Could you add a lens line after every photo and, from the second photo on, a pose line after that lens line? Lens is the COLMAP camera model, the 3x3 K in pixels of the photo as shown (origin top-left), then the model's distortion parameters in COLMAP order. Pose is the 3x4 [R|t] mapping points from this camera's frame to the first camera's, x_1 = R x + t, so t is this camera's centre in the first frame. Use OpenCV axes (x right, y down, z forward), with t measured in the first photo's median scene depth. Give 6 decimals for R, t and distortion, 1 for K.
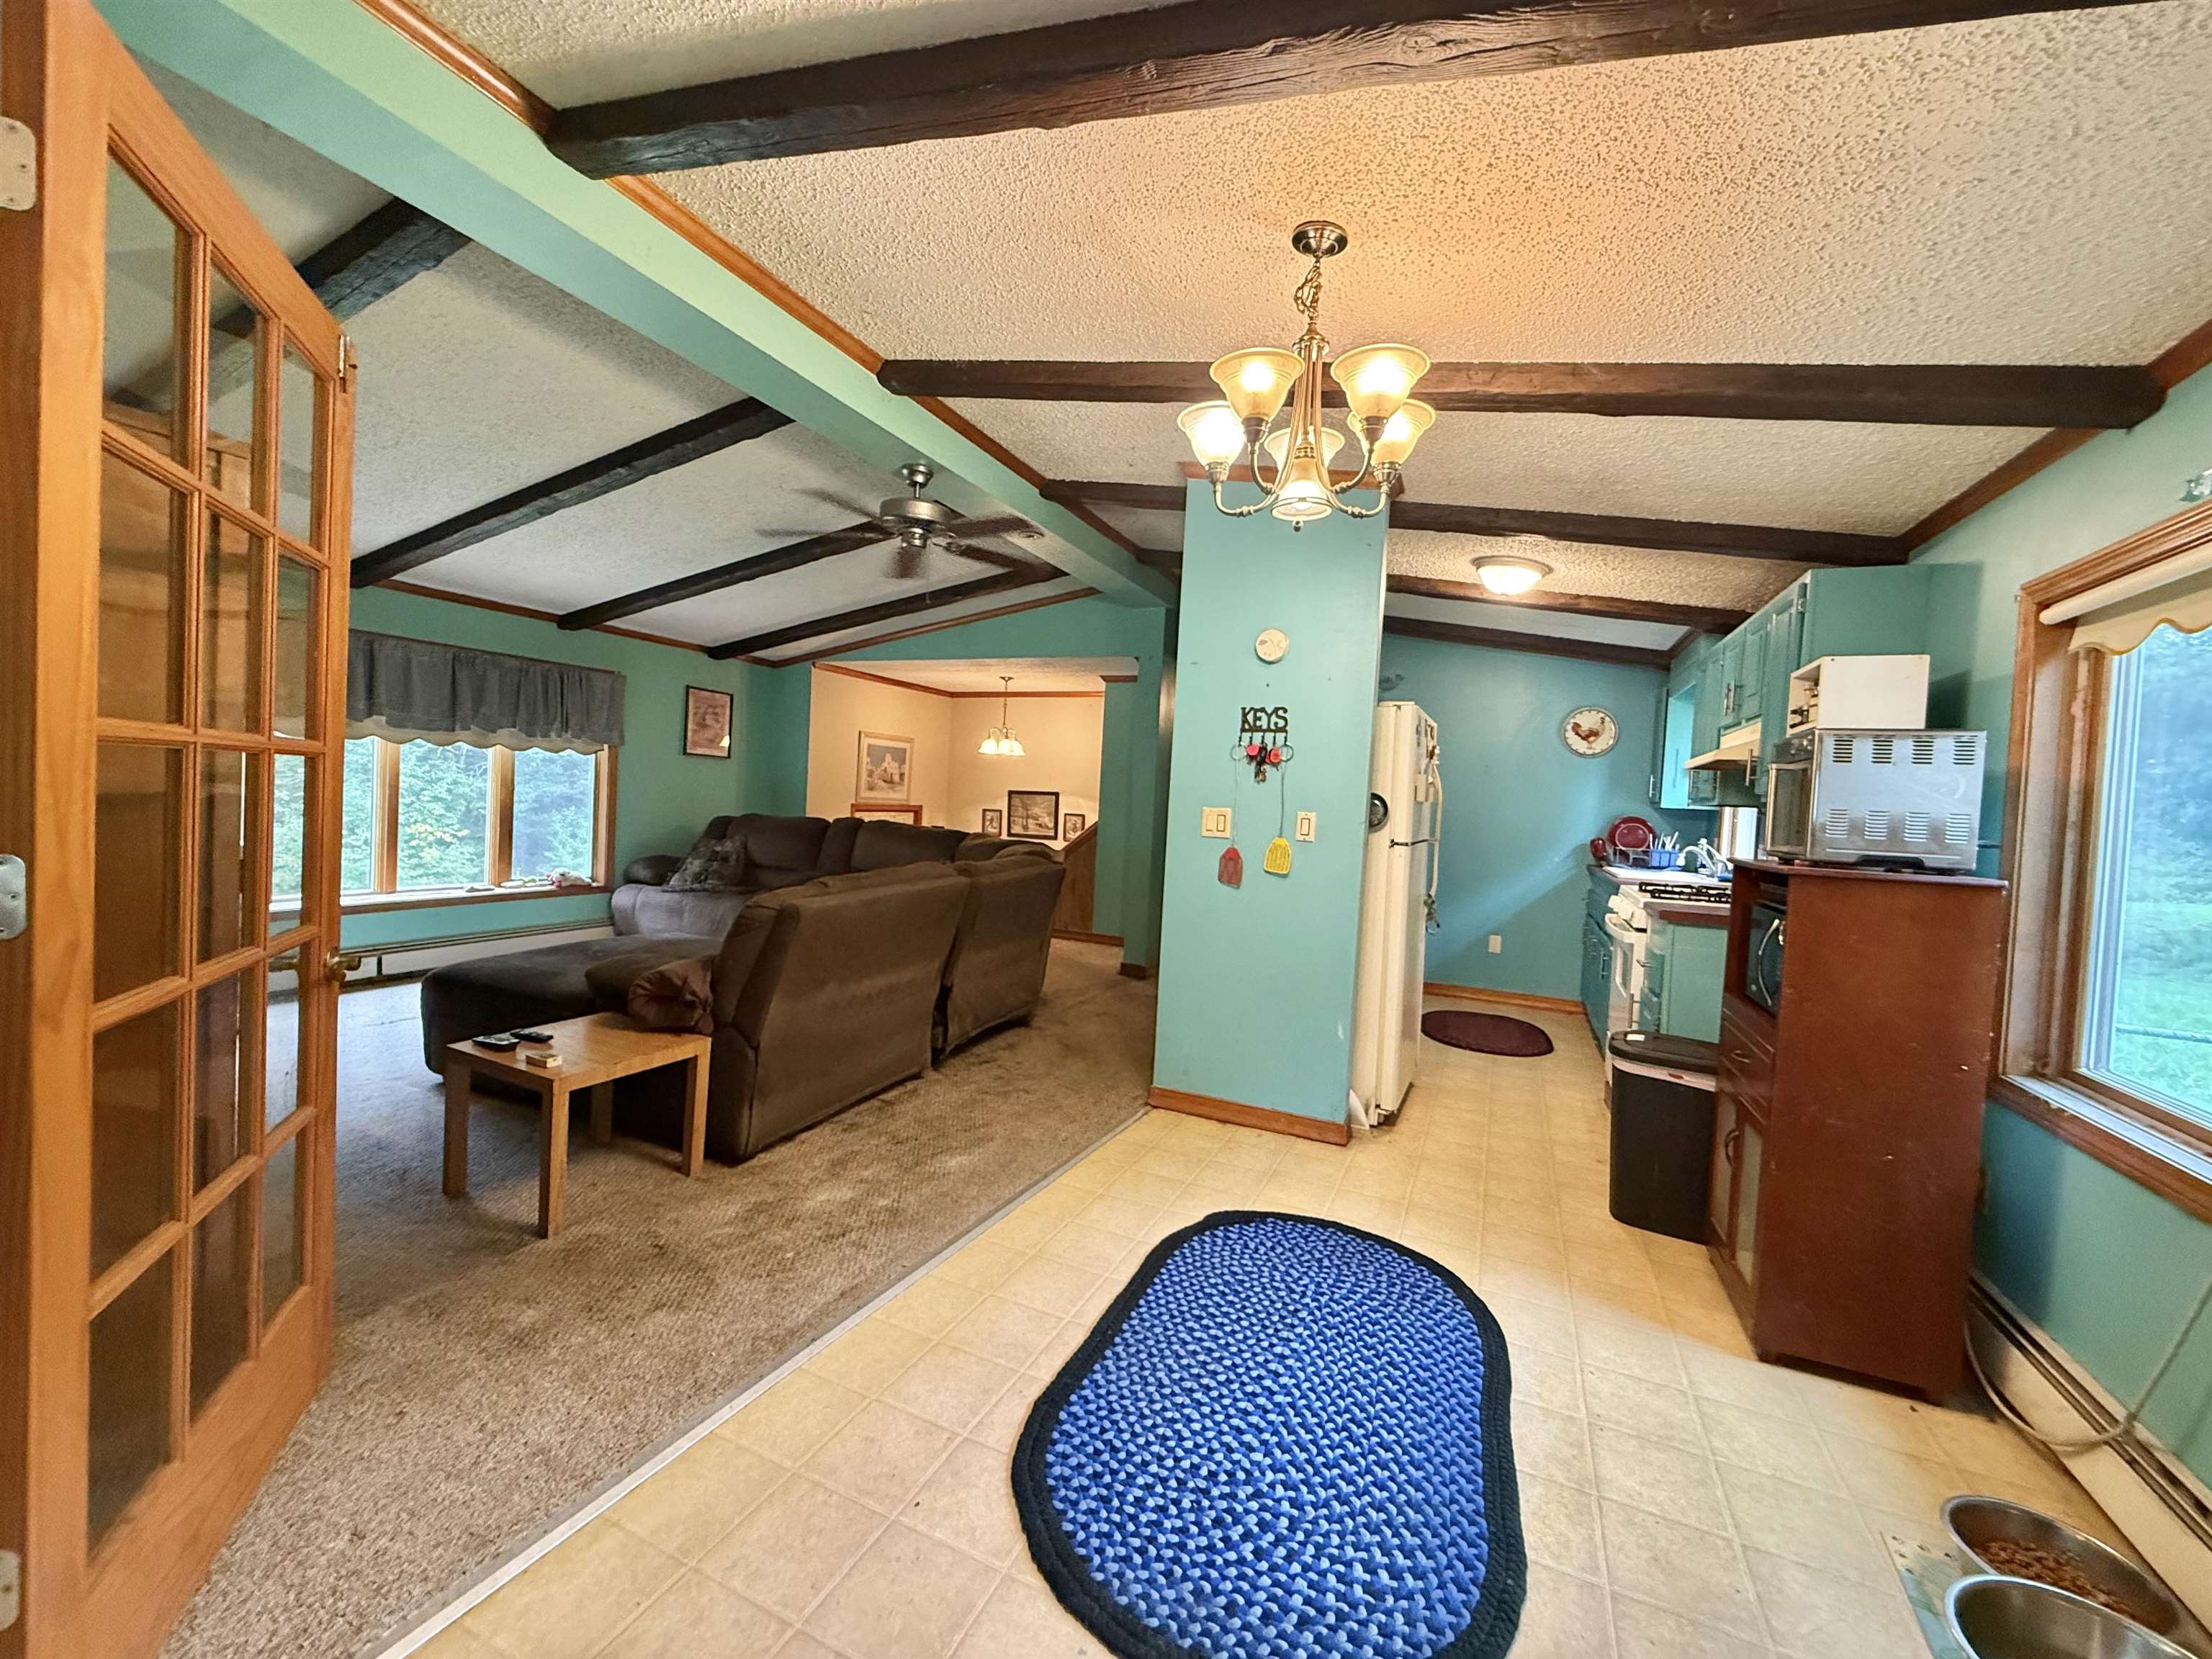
lens RADIAL K [[880.1, 0, 1097.2], [0, 880.1, 822.5], [0, 0, 1]] dist [-0.001911, 0.000429]
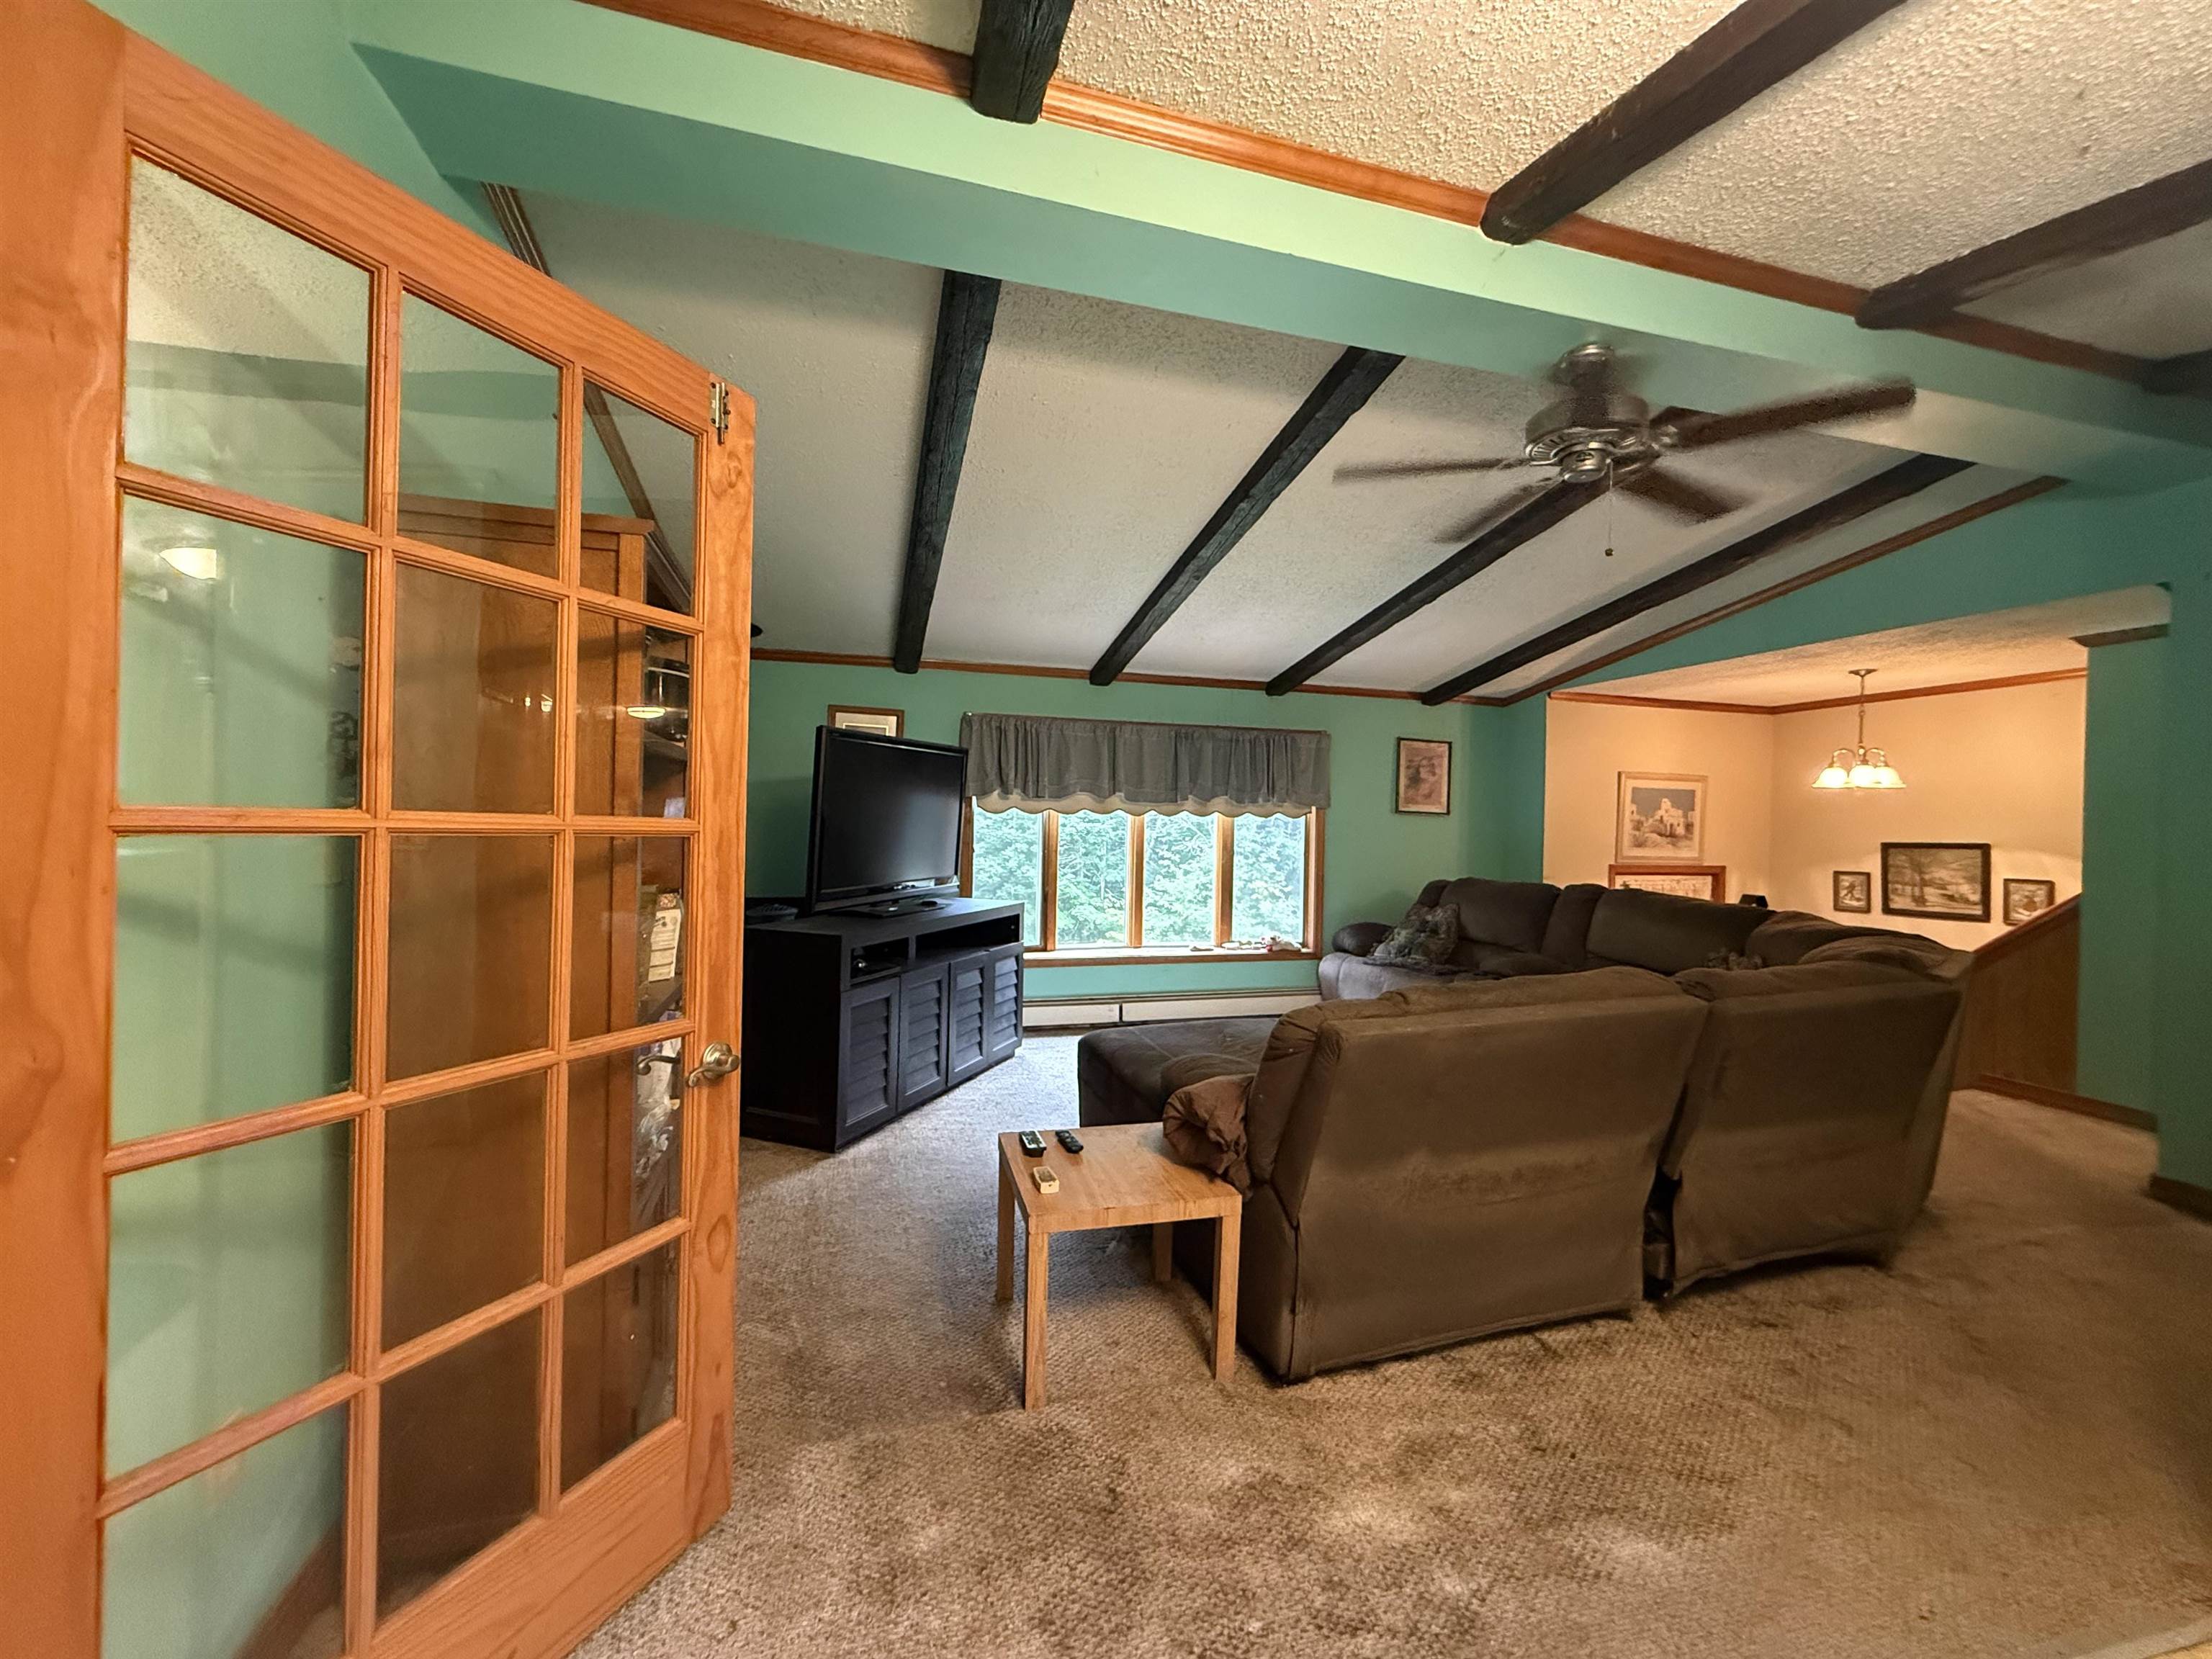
lens RADIAL K [[880.1, 0, 1094.0], [0, 880.1, 828.0], [0, 0, 1]] dist [-0.001911, 0.000429]
pose [[0.650232, -0.036509, -0.758858, 0.027231], [-0.008520, 0.998432, -0.055335, -0.011288], [0.759688, 0.042446, 0.648901, 0.227082]]
